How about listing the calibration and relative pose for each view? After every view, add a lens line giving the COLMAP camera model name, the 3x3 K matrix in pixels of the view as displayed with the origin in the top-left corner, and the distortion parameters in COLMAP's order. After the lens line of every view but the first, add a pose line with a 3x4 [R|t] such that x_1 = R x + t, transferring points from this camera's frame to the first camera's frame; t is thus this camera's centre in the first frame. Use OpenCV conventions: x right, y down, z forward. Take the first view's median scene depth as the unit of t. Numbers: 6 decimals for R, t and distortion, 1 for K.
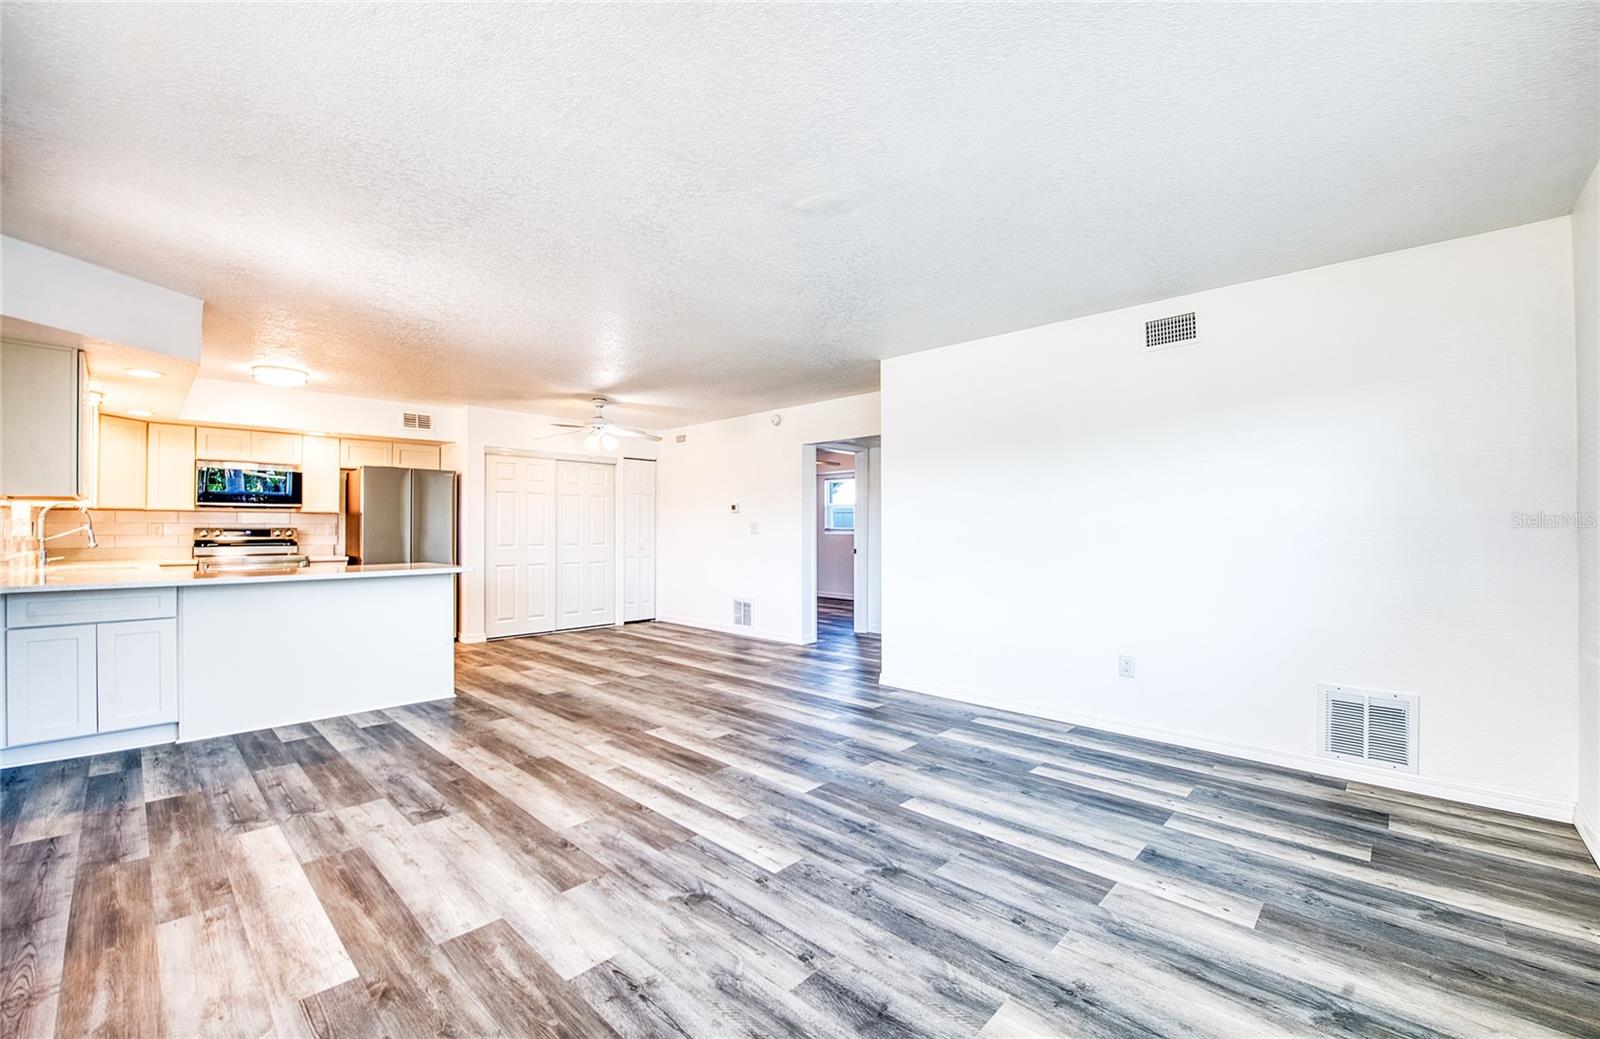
lens RADIAL K [[647.0, 0, 800.0], [0, 647.0, 519.5], [0, 0, 1]] dist [0.000078, -0.000160]
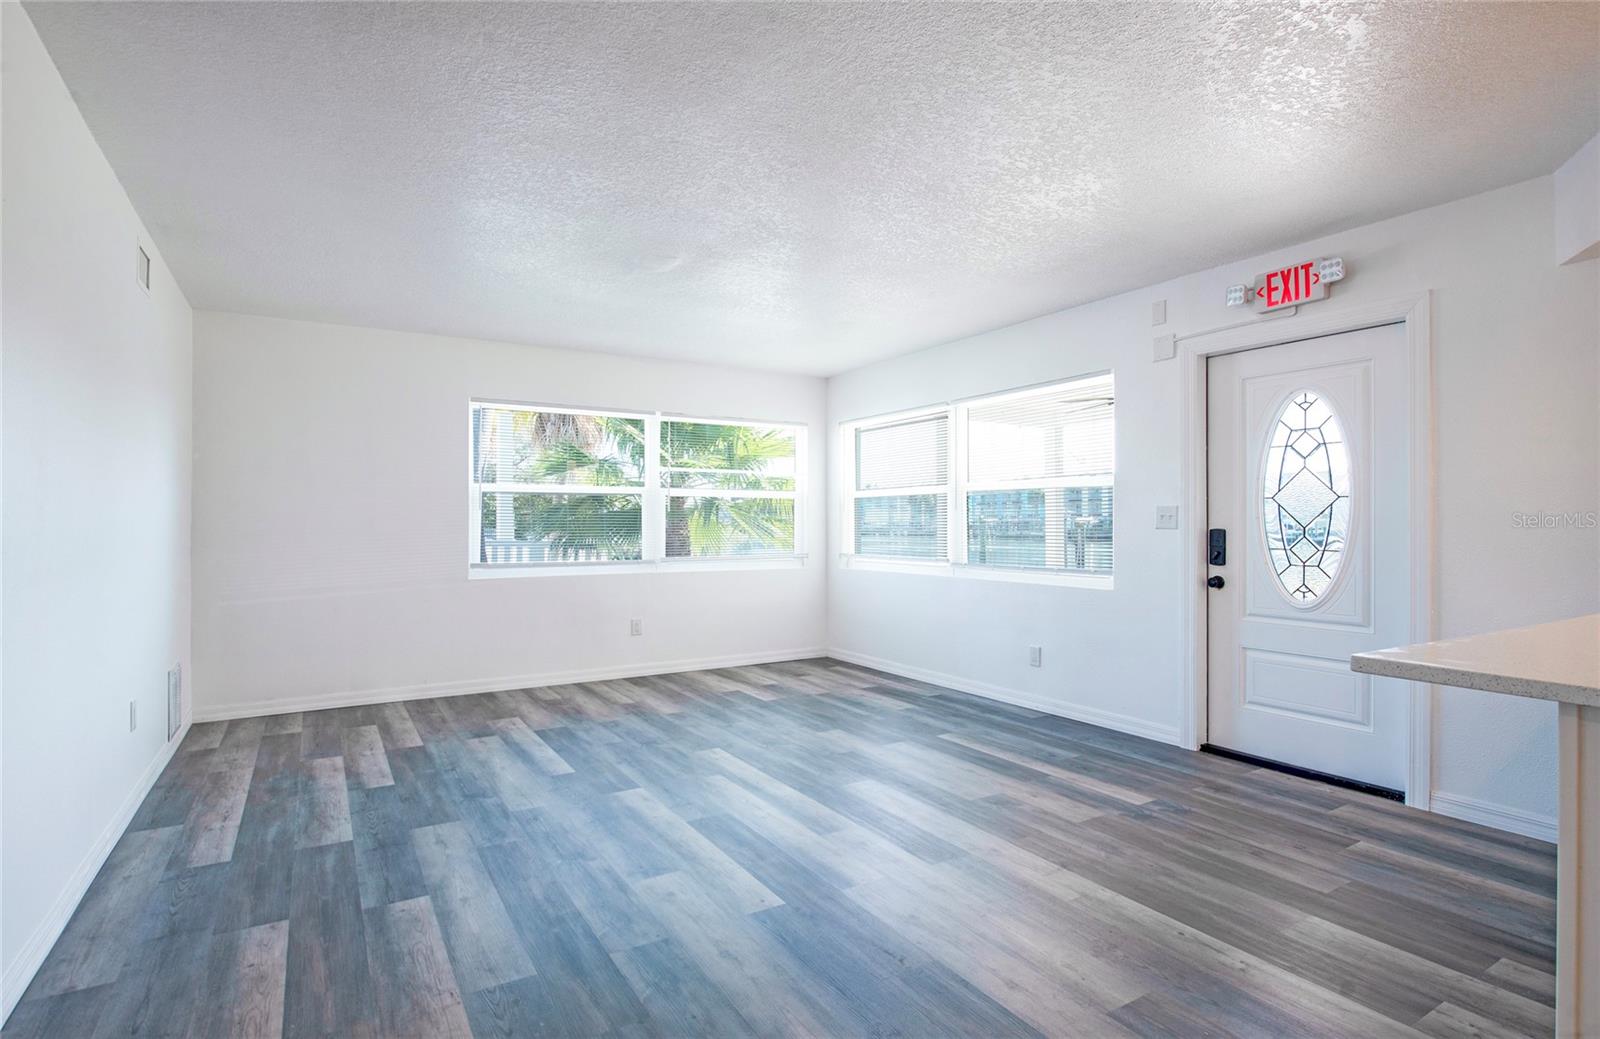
lens RADIAL K [[804.5, 0, 800.0], [0, 804.5, 519.5], [0, 0, 1]] dist [-0.002802, 0.000013]
pose [[-0.964784, 0.003608, 0.263018, -0.542316], [-0.002085, 0.999770, -0.021363, 0.035701], [-0.263034, -0.021159, -0.964554, 2.084540]]
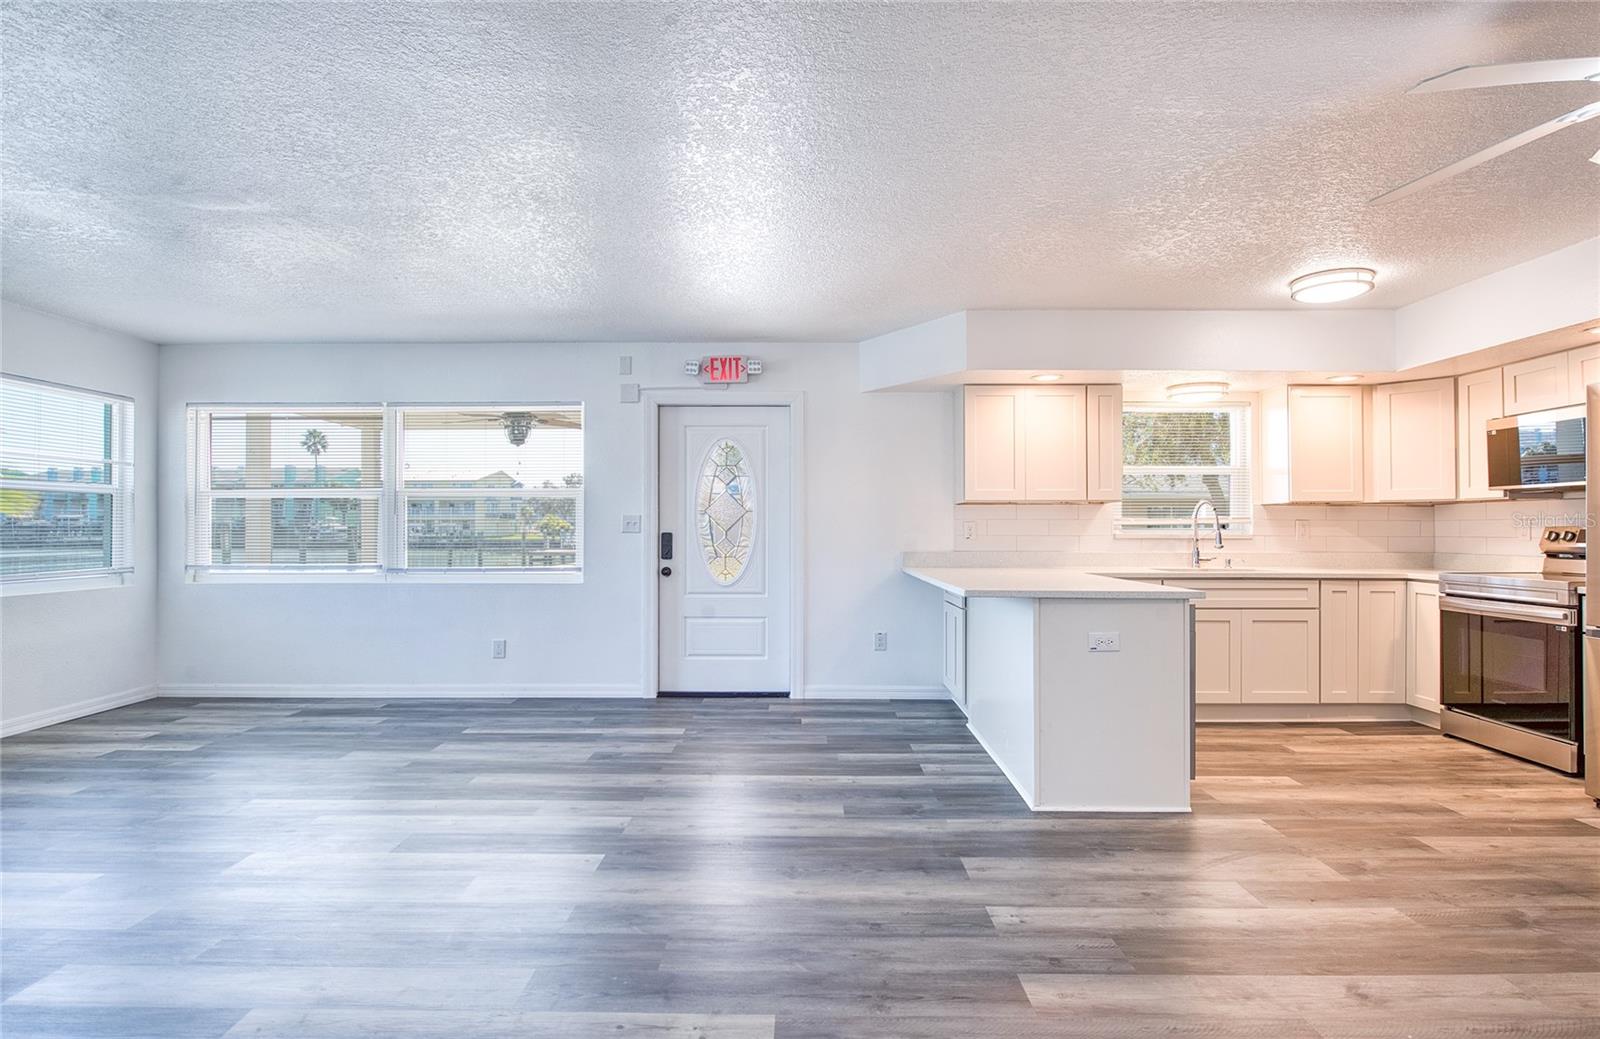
lens RADIAL K [[804.5, 0, 800.0], [0, 804.5, 519.5], [0, 0, 1]] dist [-0.002802, 0.000013]
pose [[-0.731627, -0.005449, -0.681683, 0.189738], [0.012002, 0.999710, -0.020873, 0.033353], [0.681599, -0.023453, -0.731350, 2.158802]]
